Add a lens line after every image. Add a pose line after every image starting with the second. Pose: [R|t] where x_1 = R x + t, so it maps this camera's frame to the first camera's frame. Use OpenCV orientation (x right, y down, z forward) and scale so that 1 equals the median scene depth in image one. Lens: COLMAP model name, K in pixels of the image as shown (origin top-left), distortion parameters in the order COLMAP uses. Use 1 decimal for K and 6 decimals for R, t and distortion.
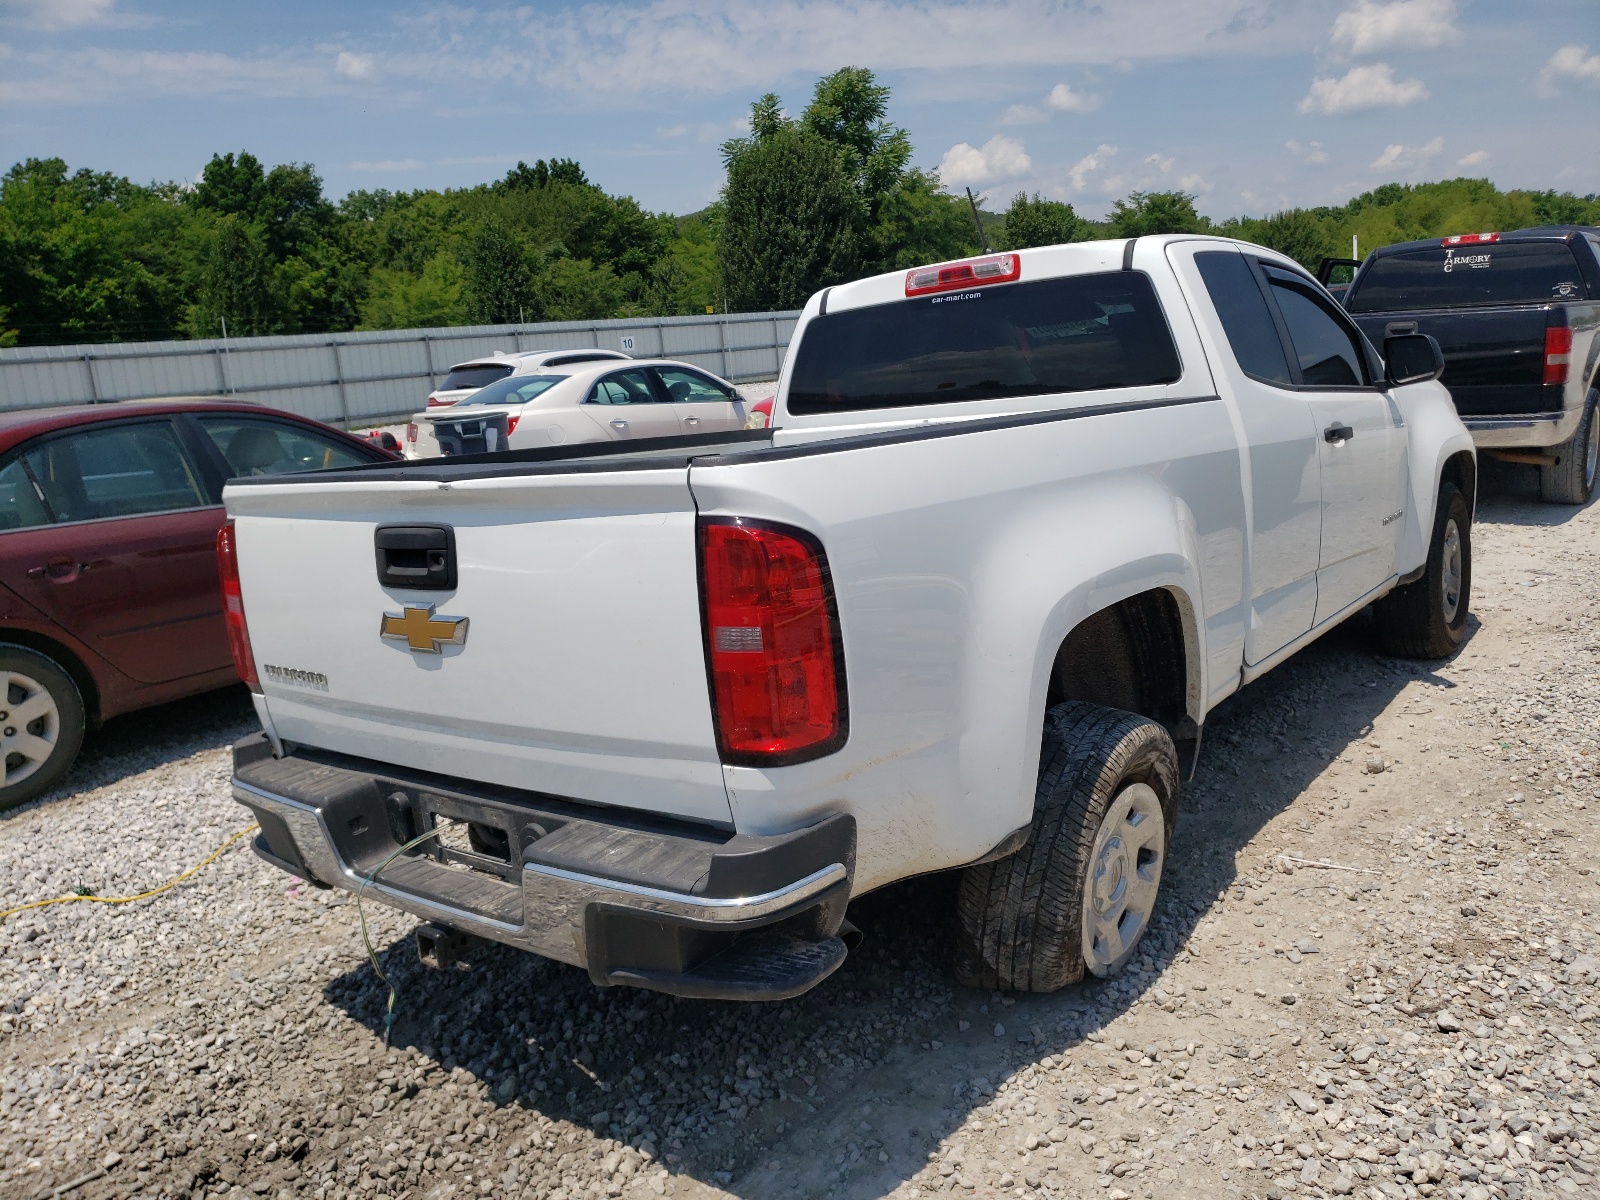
lens RADIAL K [[1259.6, 0, 799.4], [0, 1259.6, 598.5], [0, 0, 1]] dist [0.048522, -0.004709]
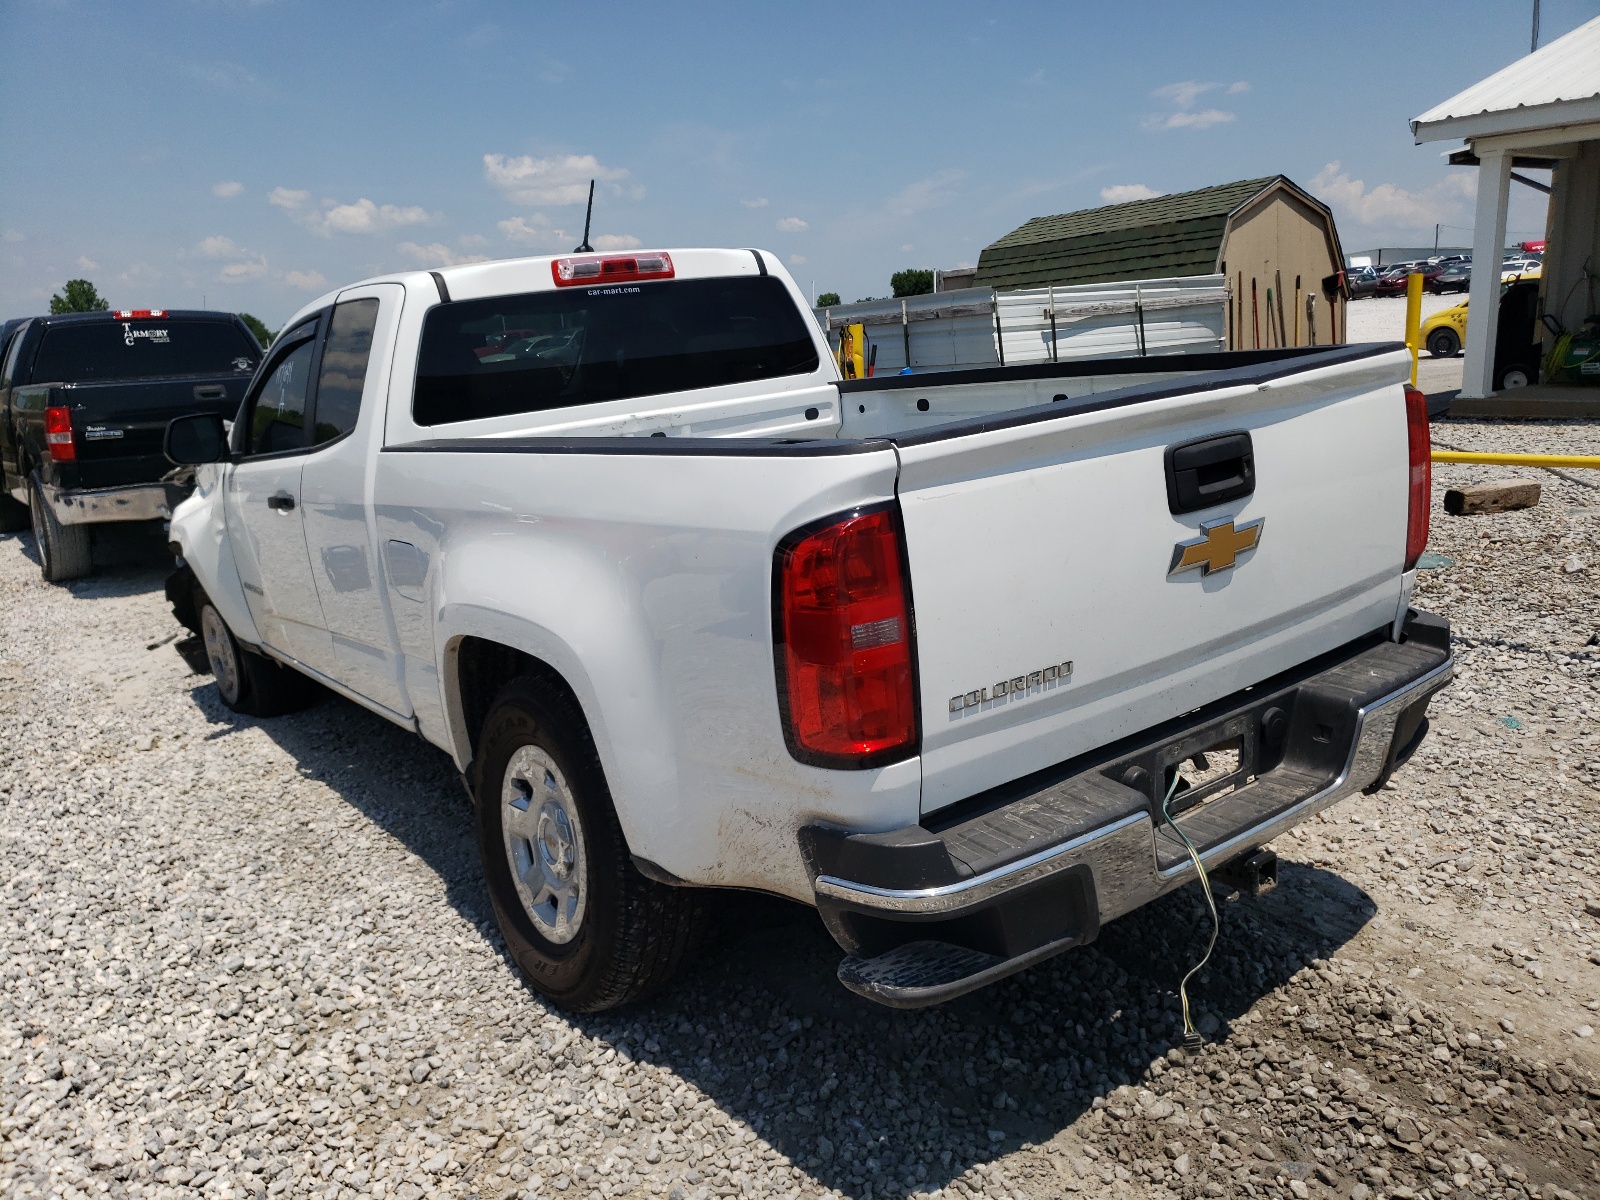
lens RADIAL K [[1259.6, 0, 798.7], [0, 1259.6, 602.9], [0, 0, 1]] dist [0.048522, -0.004709]
pose [[0.260123, -0.151199, 0.953664, -1.159611], [0.238665, 0.967086, 0.088228, -0.084586], [-0.935615, 0.204656, 0.287647, 0.923632]]
